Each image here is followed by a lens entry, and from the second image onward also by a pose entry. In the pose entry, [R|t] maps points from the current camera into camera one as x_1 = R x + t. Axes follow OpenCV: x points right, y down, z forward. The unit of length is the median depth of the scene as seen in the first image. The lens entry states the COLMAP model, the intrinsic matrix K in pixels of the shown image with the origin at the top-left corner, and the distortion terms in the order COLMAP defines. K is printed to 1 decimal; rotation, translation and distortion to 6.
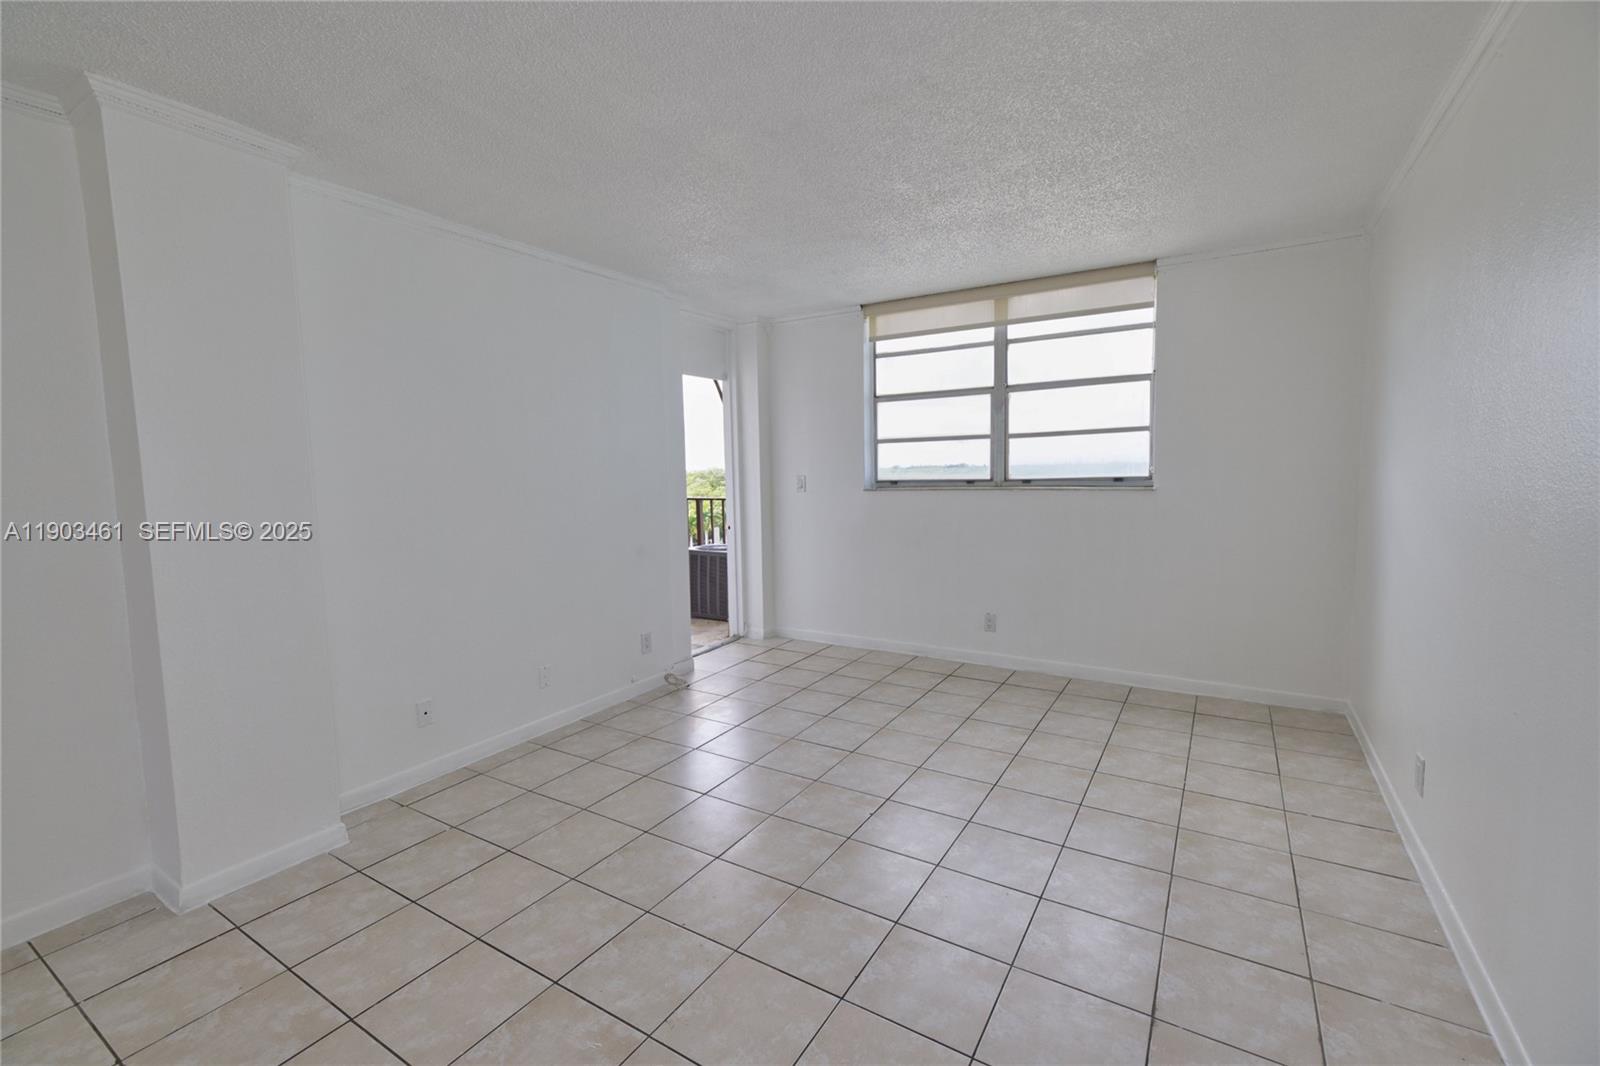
lens RADIAL K [[694.3, 0, 807.1], [0, 694.3, 519.2], [0, 0, 1]] dist [0.032588, -0.000431]
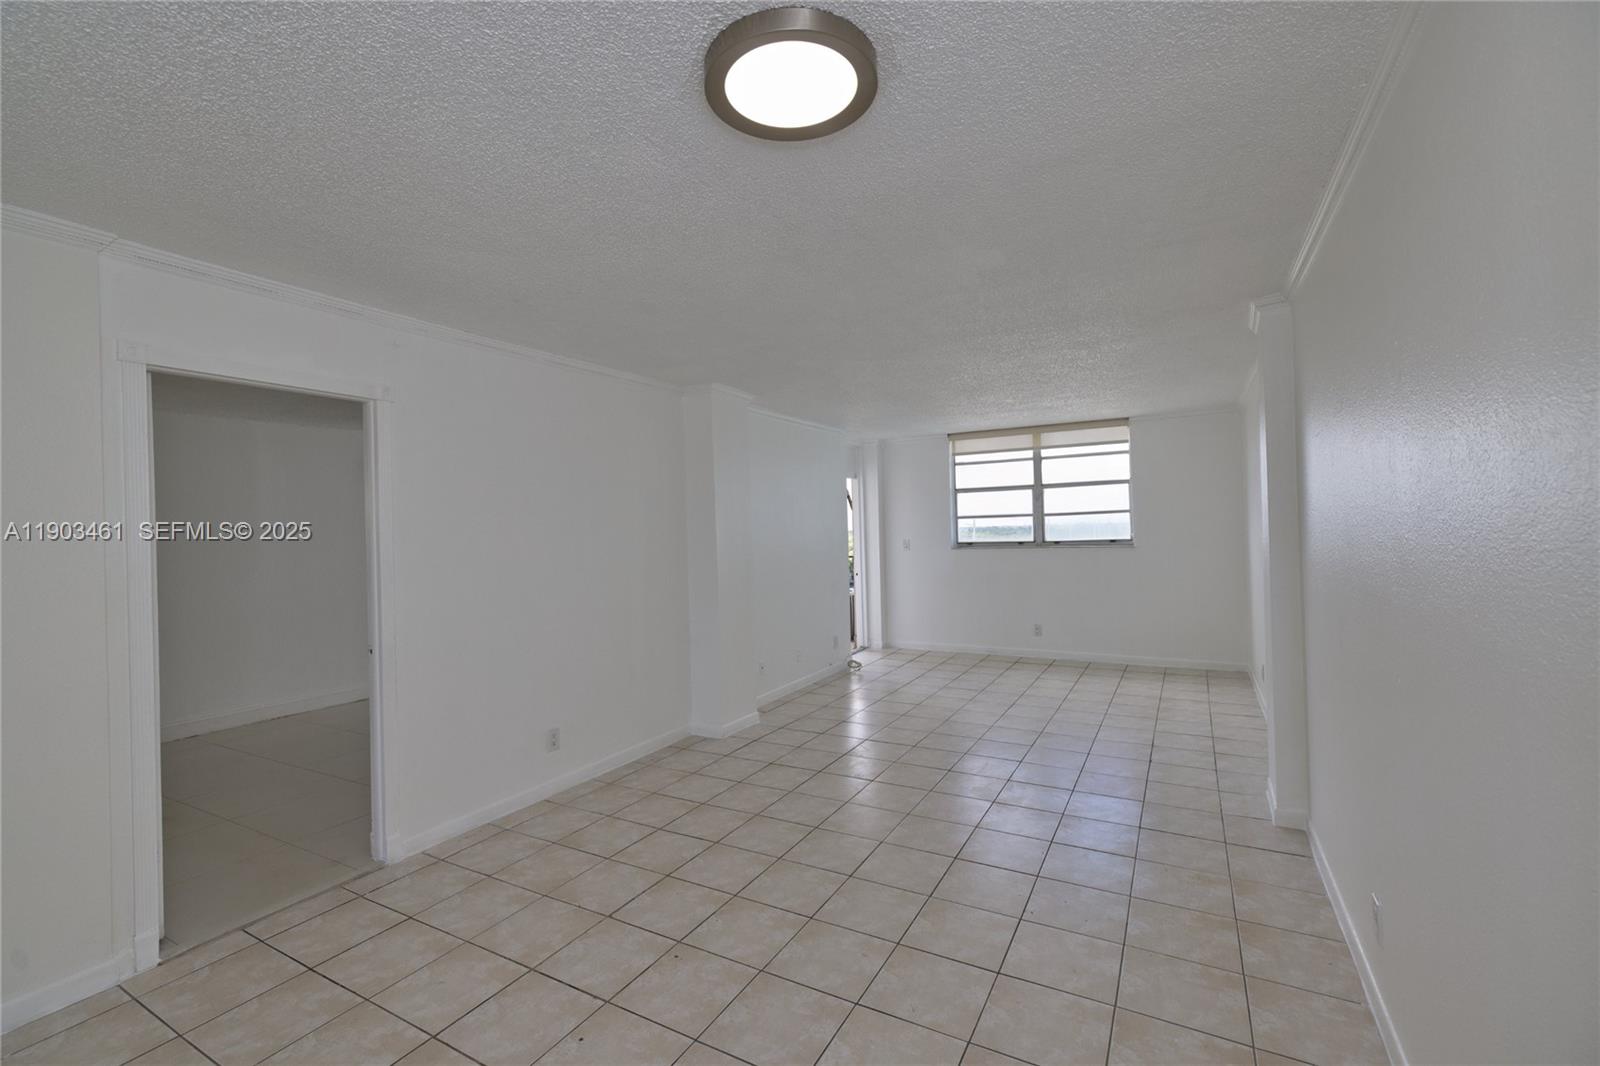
lens RADIAL K [[694.3, 0, 809.0], [0, 694.3, 540.9], [0, 0, 1]] dist [0.032588, -0.000431]
pose [[0.996503, -0.003670, 0.083481, -0.373183], [0.010391, 0.996723, -0.080217, 0.062827], [-0.082913, 0.080804, 0.993275, -0.540896]]
